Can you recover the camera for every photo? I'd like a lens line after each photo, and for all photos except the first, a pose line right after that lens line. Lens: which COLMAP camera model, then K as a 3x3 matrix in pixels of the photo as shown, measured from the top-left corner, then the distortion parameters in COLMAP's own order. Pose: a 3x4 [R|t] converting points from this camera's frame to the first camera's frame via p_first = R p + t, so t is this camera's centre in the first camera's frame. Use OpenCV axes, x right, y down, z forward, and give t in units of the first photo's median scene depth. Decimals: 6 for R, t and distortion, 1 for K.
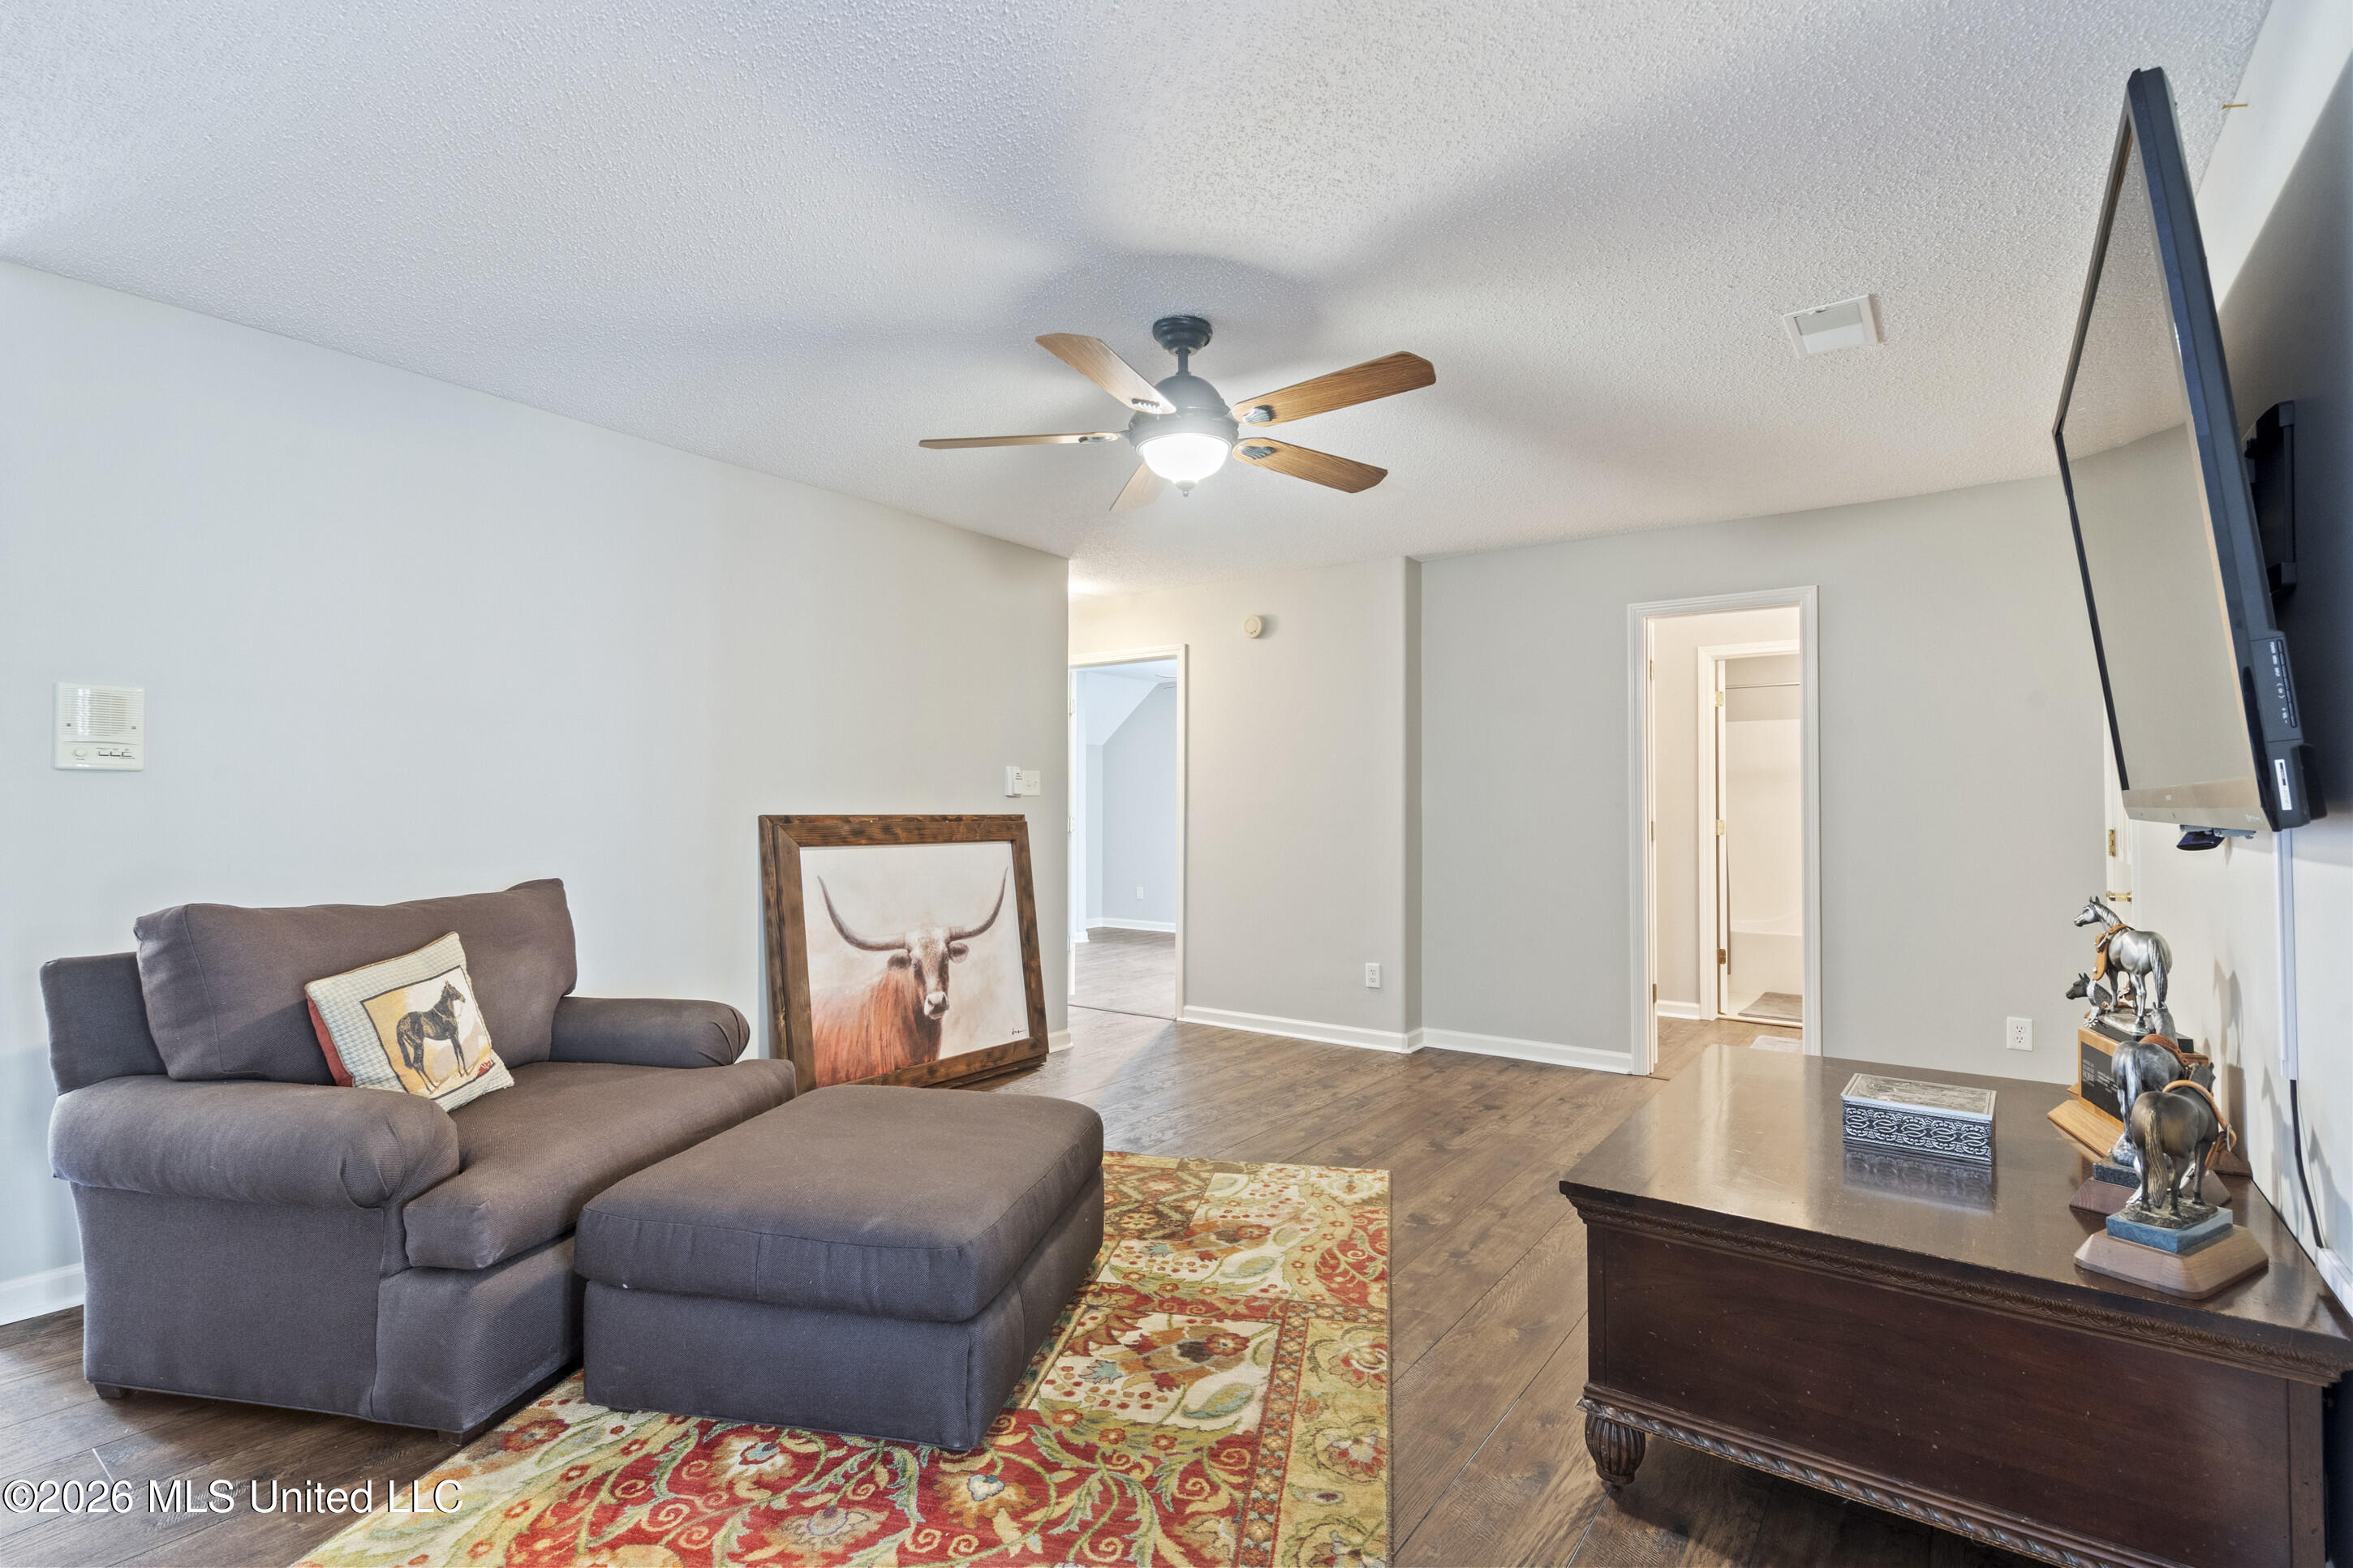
lens RADIAL K [[1070.0, 0, 1177.6], [0, 1070.0, 789.4], [0, 0, 1]] dist [0.001536, 0.000668]
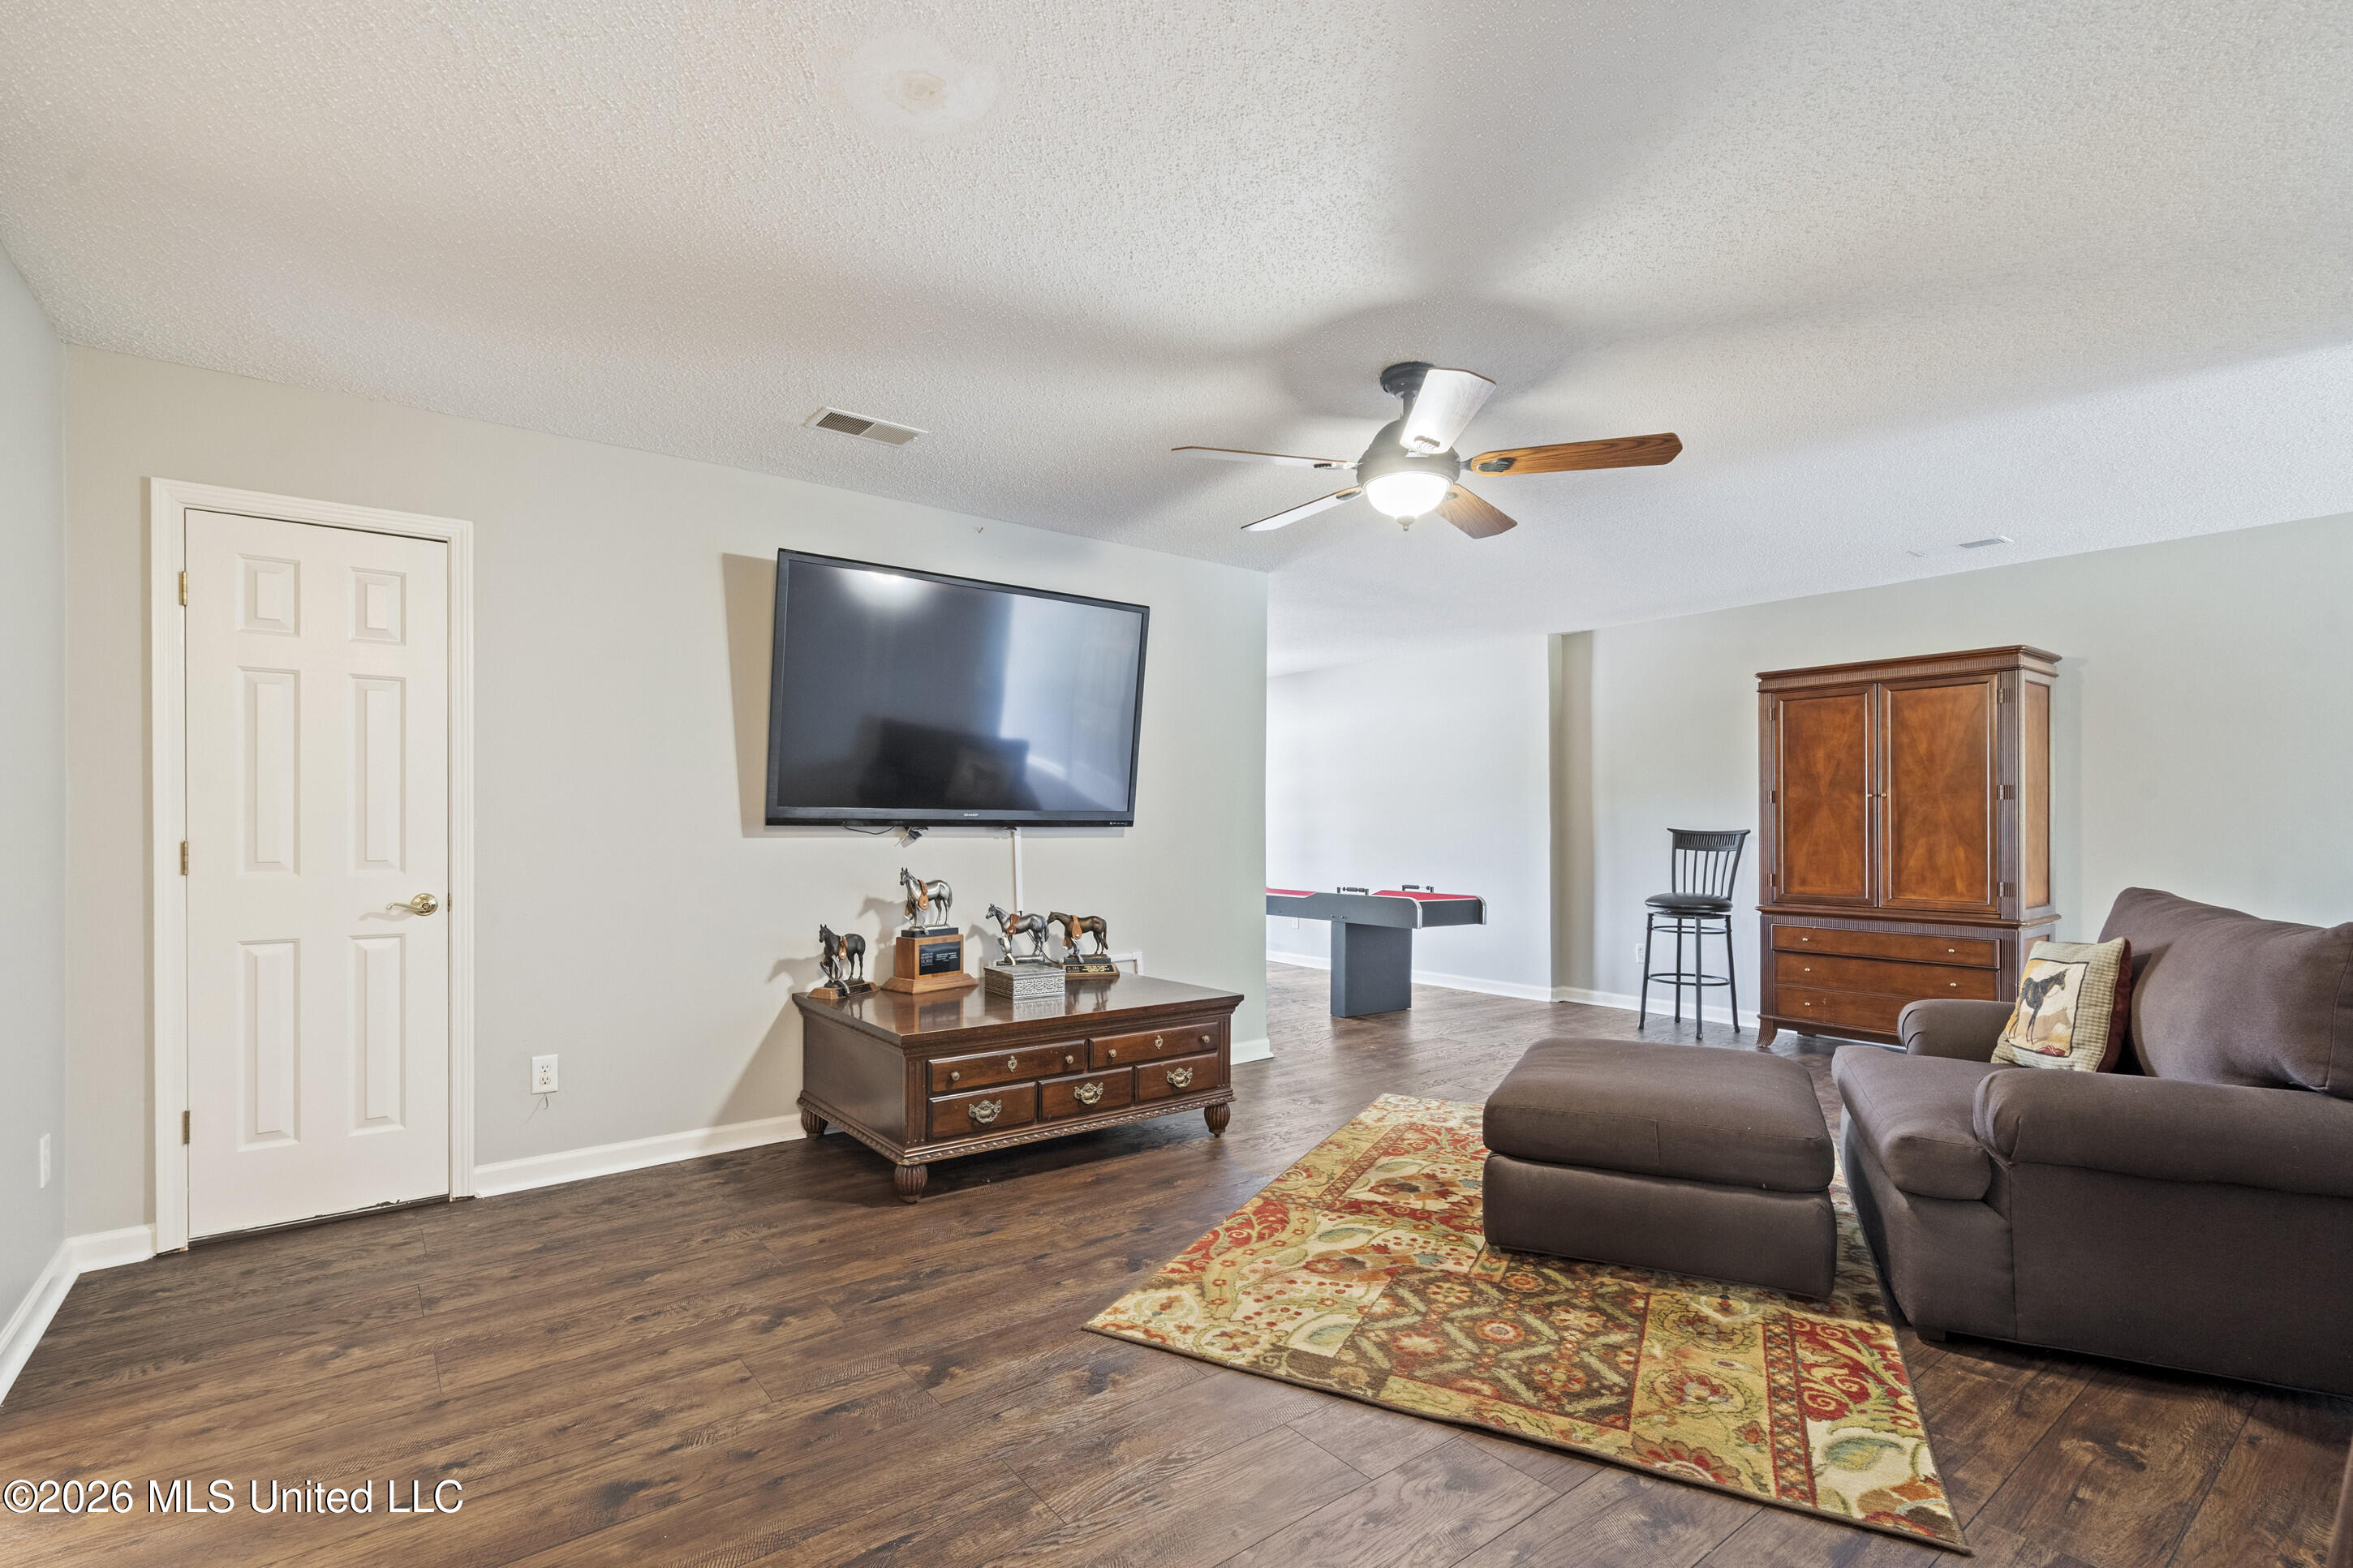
lens RADIAL K [[1070.0, 0, 1183.9], [0, 1070.0, 806.6], [0, 0, 1]] dist [0.001536, 0.000668]
pose [[-0.962535, -0.000399, 0.271156, -0.065902], [-0.009737, 0.999405, -0.033092, 0.042671], [-0.270982, -0.034493, -0.961966, 1.948265]]
